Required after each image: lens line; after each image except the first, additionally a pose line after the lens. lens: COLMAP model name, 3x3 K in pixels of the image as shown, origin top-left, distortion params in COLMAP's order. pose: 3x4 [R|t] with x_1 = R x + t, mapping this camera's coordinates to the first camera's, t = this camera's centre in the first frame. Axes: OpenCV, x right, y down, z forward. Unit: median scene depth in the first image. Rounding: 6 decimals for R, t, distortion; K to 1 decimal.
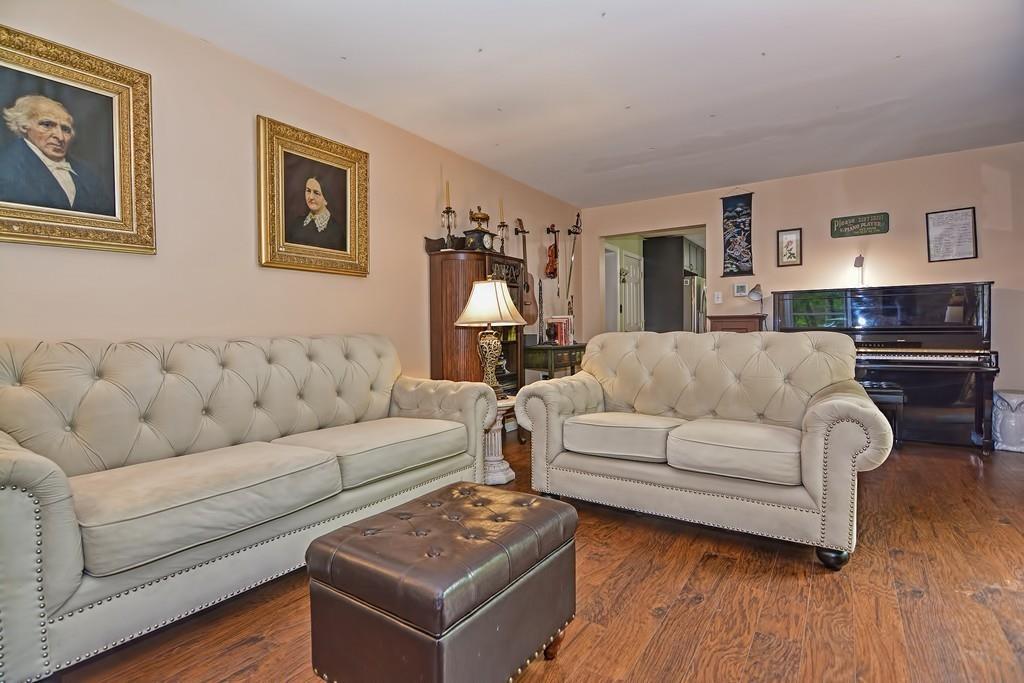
lens RADIAL K [[496.3, 0, 507.4], [0, 496.3, 340.1], [0, 0, 1]] dist [-0.002390, -0.012270]
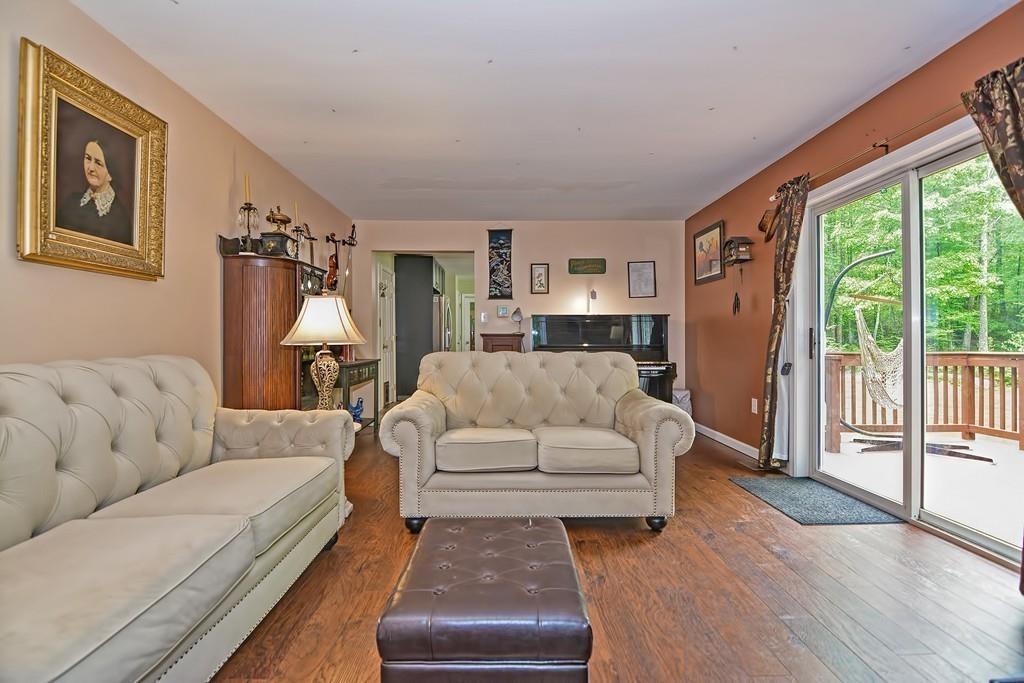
lens RADIAL K [[496.3, 0, 507.4], [0, 496.3, 340.1], [0, 0, 1]] dist [-0.002390, -0.012270]
pose [[0.822328, 0.007863, 0.568959, -0.271802], [0.002458, 0.999846, -0.017370, -0.021567], [-0.569008, 0.015682, 0.822183, 0.067006]]
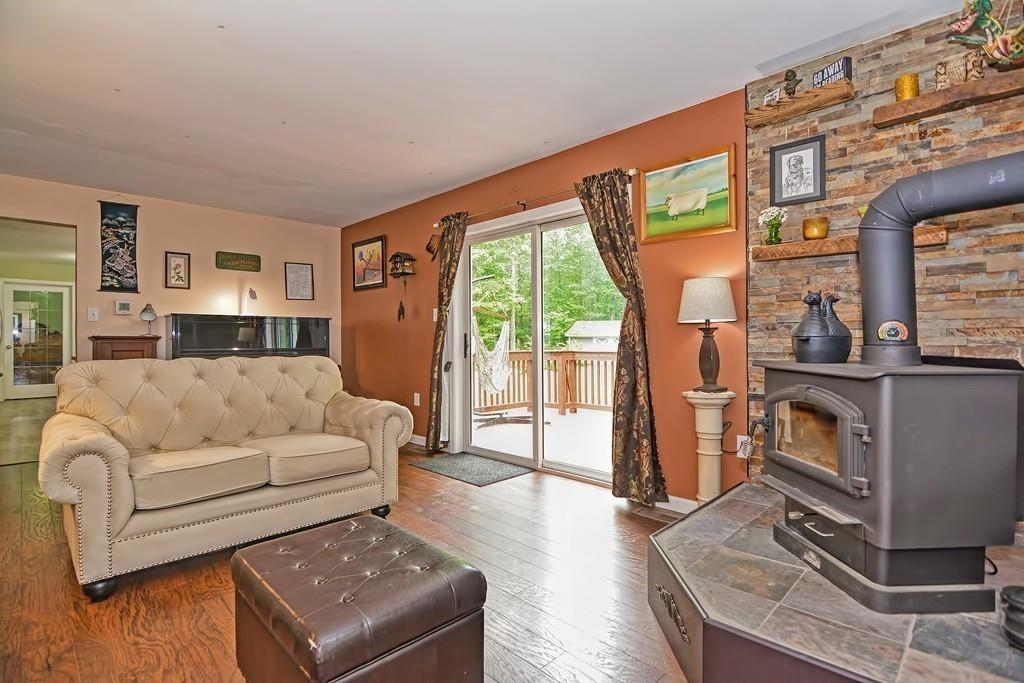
lens RADIAL K [[496.3, 0, 507.4], [0, 496.3, 340.1], [0, 0, 1]] dist [-0.002390, -0.012270]
pose [[0.188053, 0.009586, 0.982112, -0.437759], [0.016573, 0.999779, -0.012932, -0.027362], [-0.982019, 0.018709, 0.187852, 0.207508]]
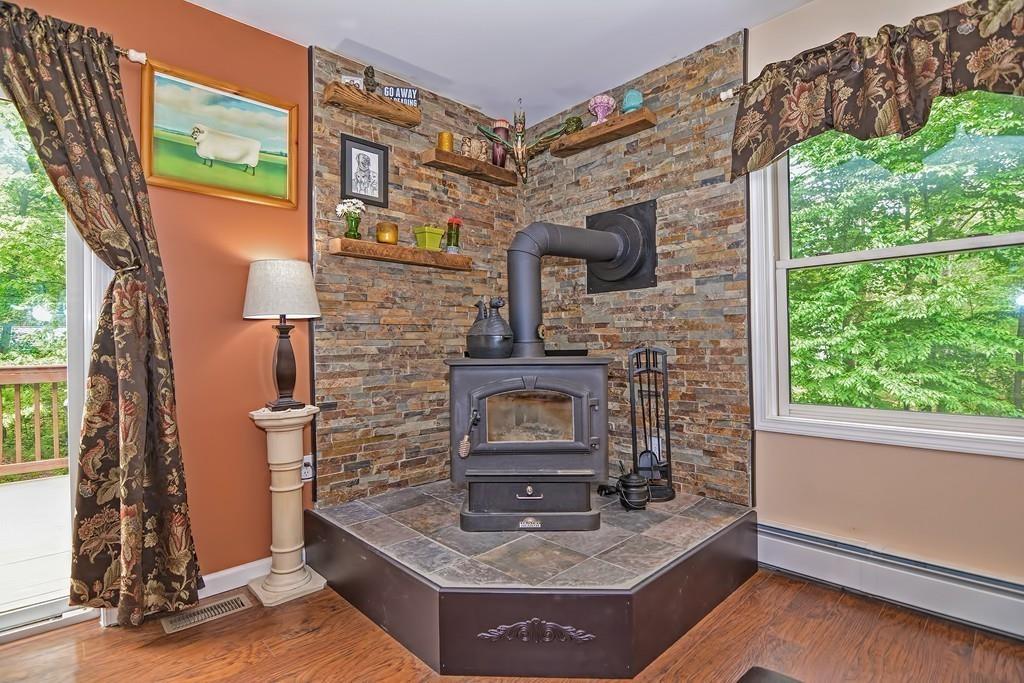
lens RADIAL K [[496.3, 0, 507.4], [0, 496.3, 340.1], [0, 0, 1]] dist [-0.002390, -0.012270]
pose [[-0.976306, 0.023615, 0.215101, 0.029401], [0.025607, 0.999651, 0.006481, -0.031524], [-0.214873, 0.011836, -0.976570, 0.605669]]
